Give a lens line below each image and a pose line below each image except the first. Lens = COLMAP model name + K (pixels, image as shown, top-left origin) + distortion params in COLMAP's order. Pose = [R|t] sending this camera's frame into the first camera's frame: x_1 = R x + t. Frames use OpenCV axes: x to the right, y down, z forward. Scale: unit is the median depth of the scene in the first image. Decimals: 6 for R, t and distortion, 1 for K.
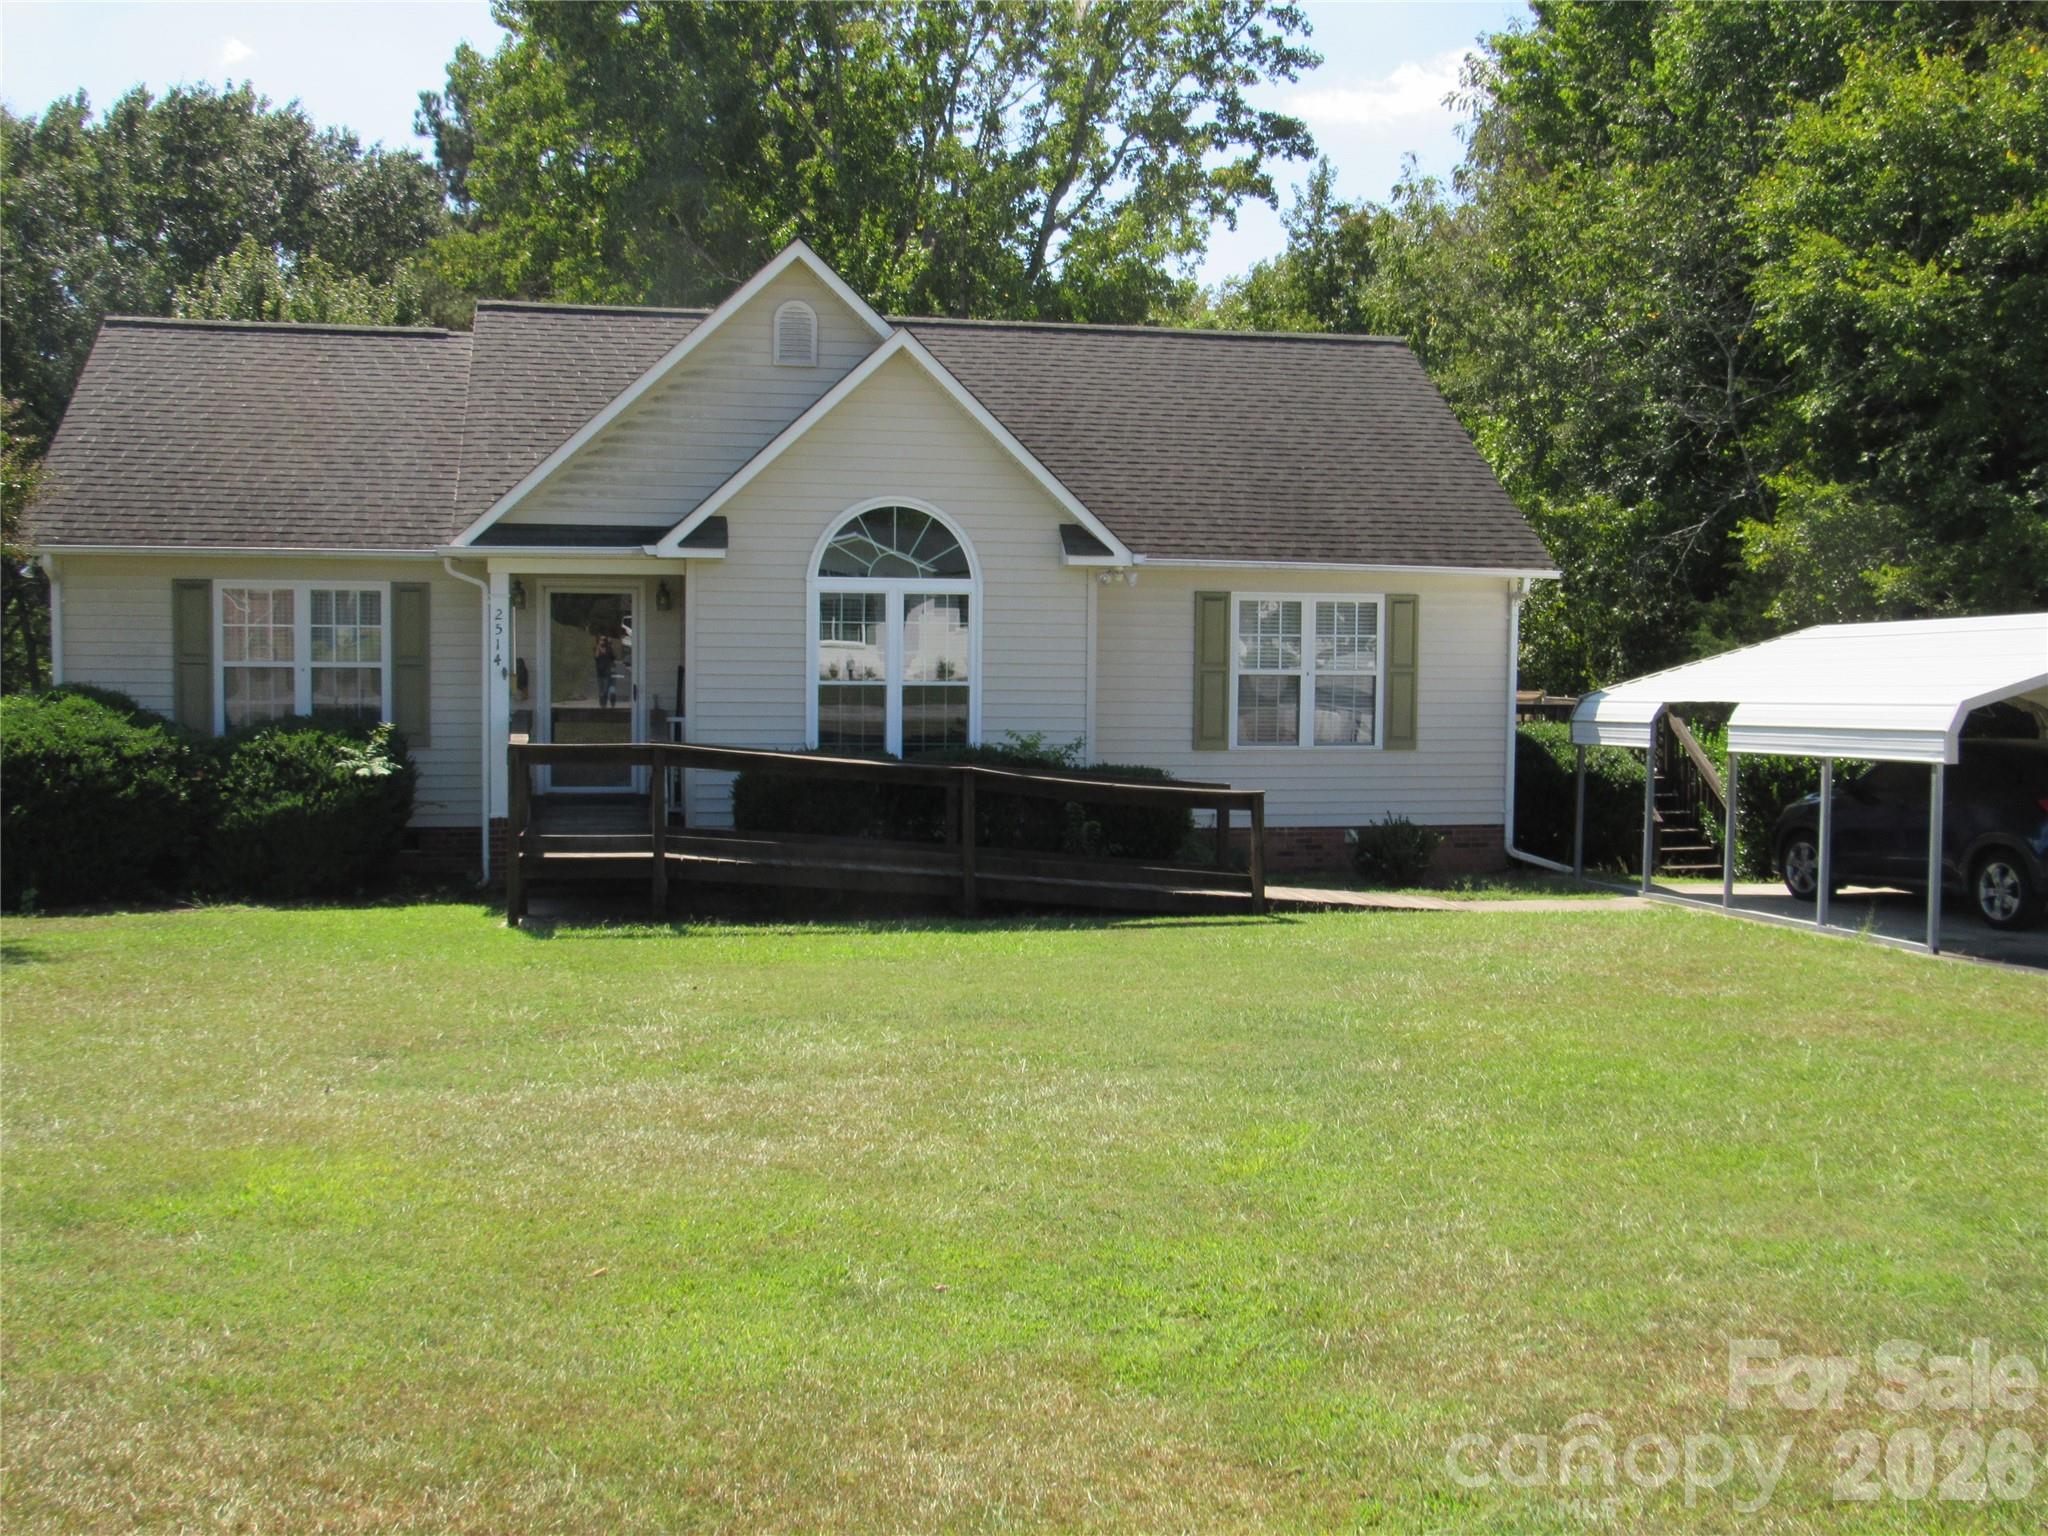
lens RADIAL K [[2082.8, 0, 1023.8], [0, 2082.8, 761.5], [0, 0, 1]] dist [-0.036191, 0.004030]
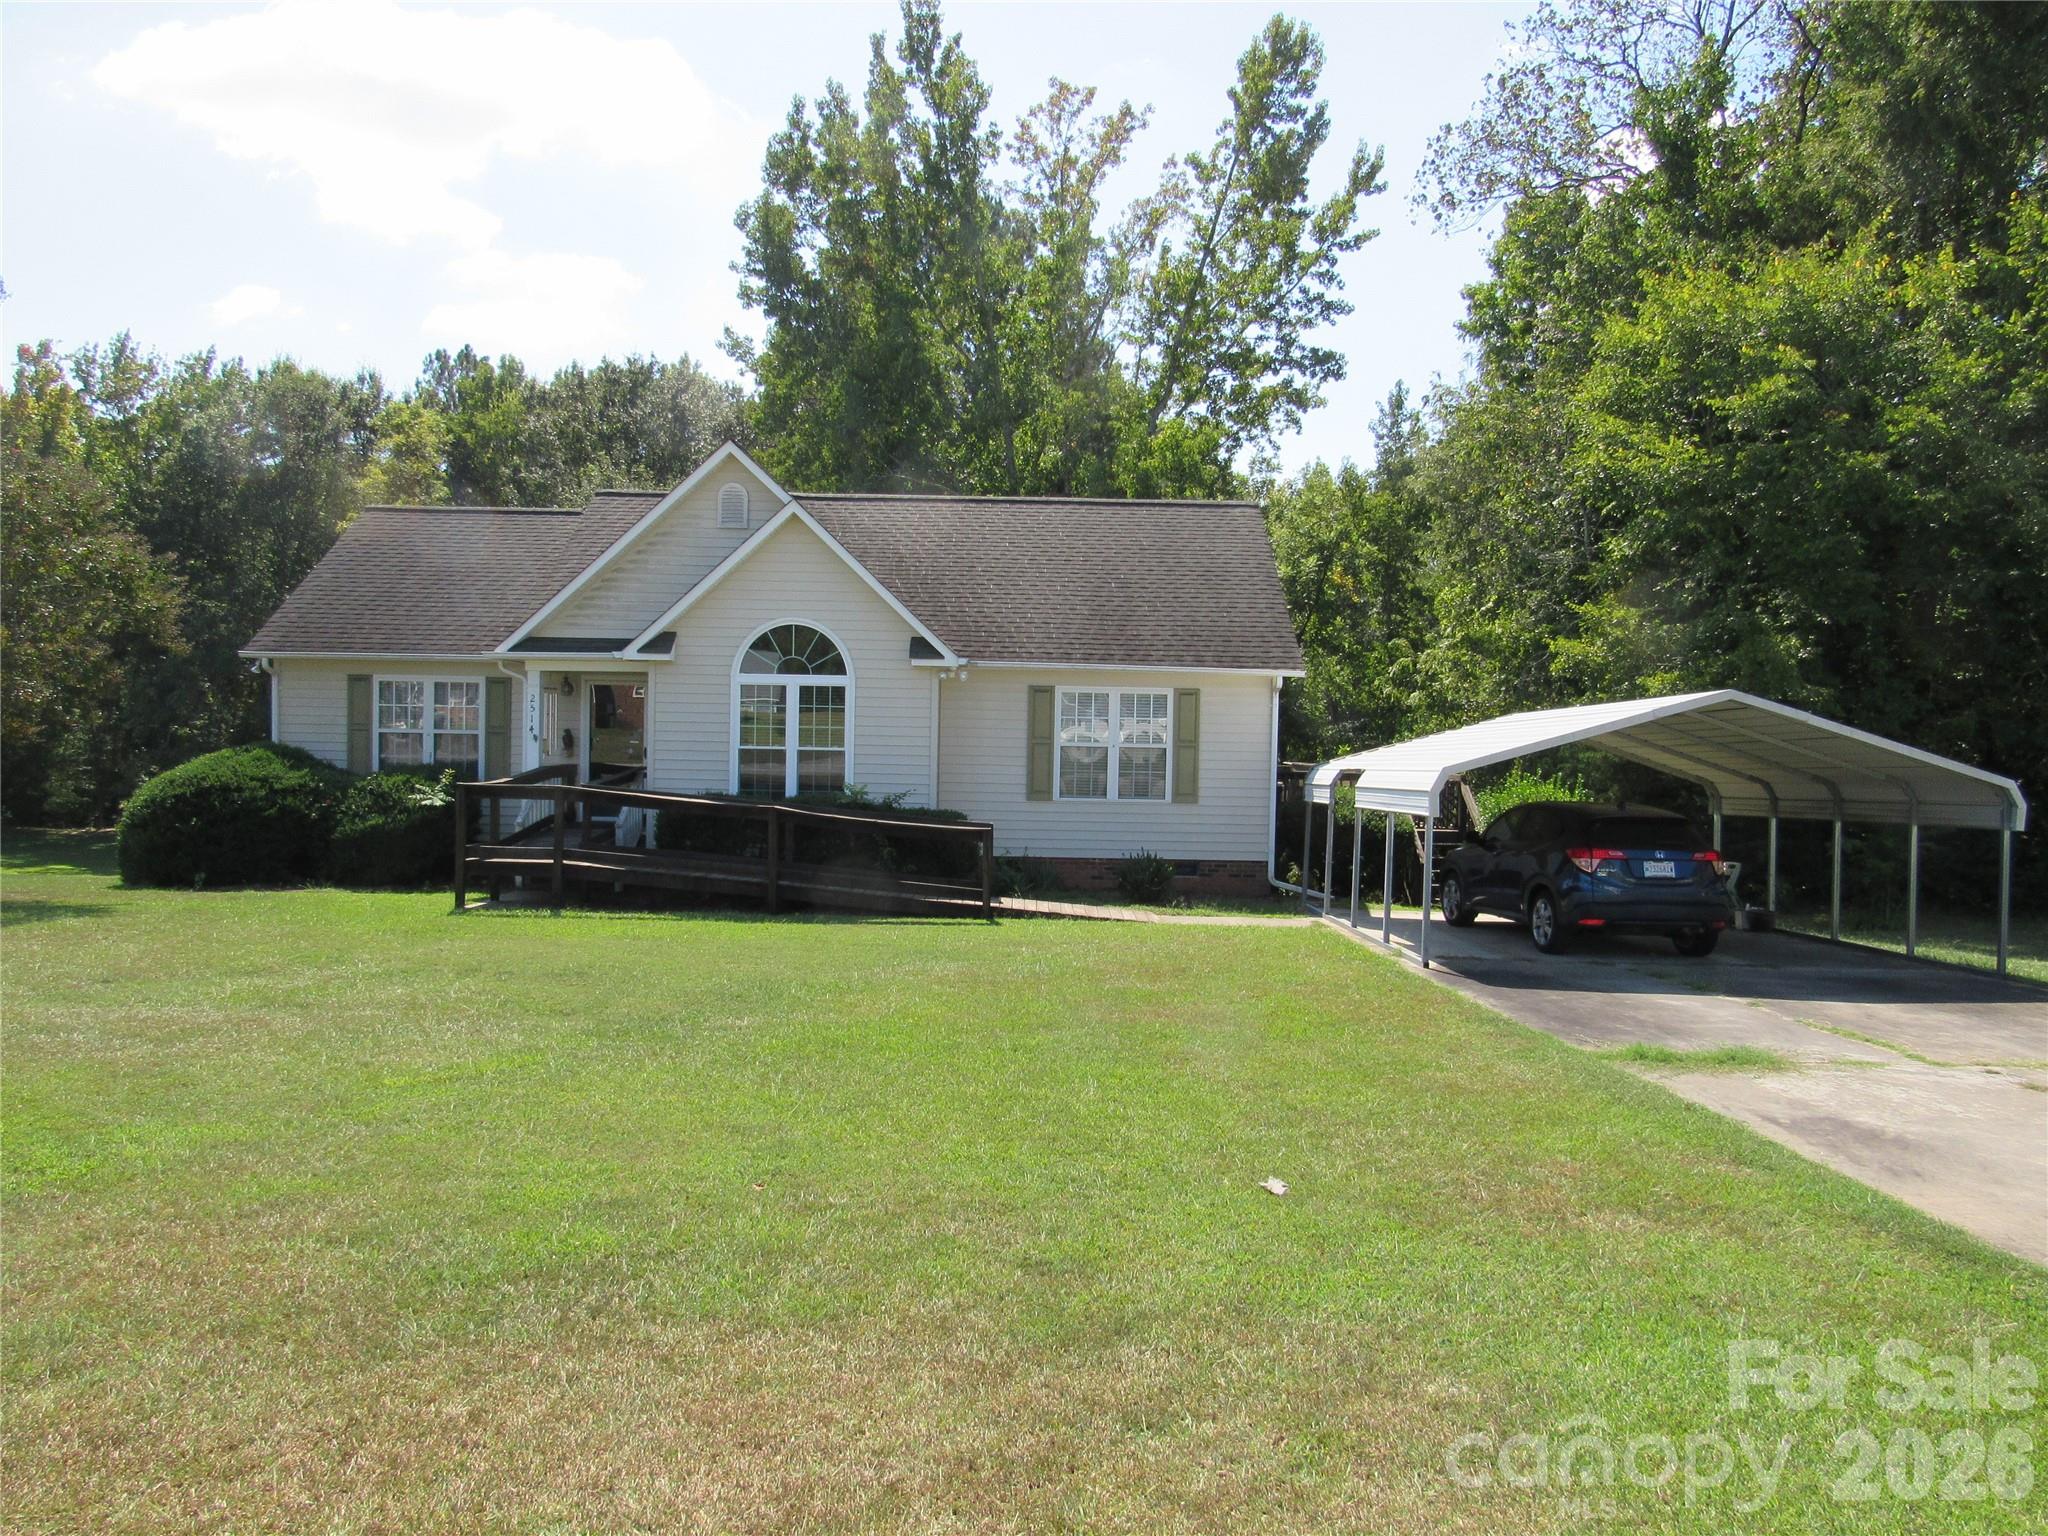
lens RADIAL K [[1455.8, 0, 1017.3], [0, 1455.8, 768.3], [0, 0, 1]] dist [-0.035768, 0.012845]
pose [[0.980194, 0.014885, -0.197480, 0.277746], [-0.021265, 0.999317, -0.030227, 0.002699], [0.196895, 0.033828, 0.979841, 0.055438]]
